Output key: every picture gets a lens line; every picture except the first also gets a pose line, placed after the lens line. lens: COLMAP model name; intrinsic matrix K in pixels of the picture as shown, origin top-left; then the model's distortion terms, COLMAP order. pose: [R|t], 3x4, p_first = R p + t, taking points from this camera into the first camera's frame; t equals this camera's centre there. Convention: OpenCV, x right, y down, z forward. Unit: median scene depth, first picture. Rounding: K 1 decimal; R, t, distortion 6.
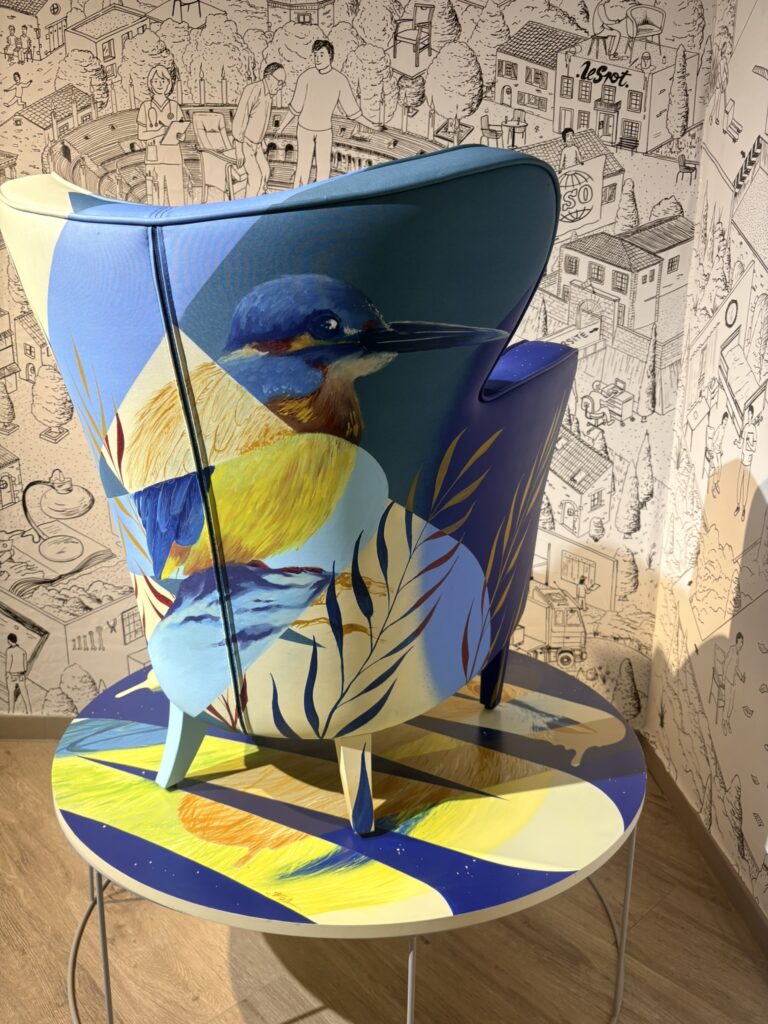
lens RADIAL K [[777.2, 0, 376.2], [0, 777.2, 516.2], [0, 0, 1]] dist [0.056046, -0.080098]
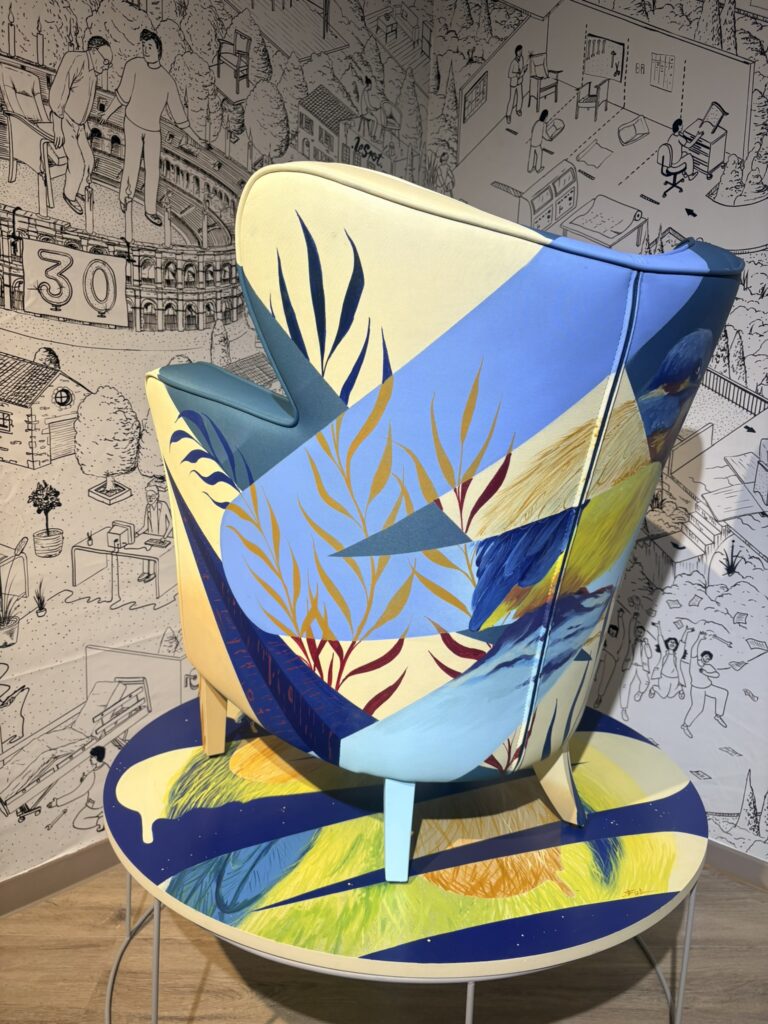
lens RADIAL K [[777.2, 0, 388.4], [0, 777.2, 515.4], [0, 0, 1]] dist [0.056046, -0.080098]
pose [[0.653462, -0.092148, 0.751329, -0.599263], [0.125857, 0.991973, 0.012199, -0.046300], [-0.746423, 0.086588, 0.659815, 0.268244]]
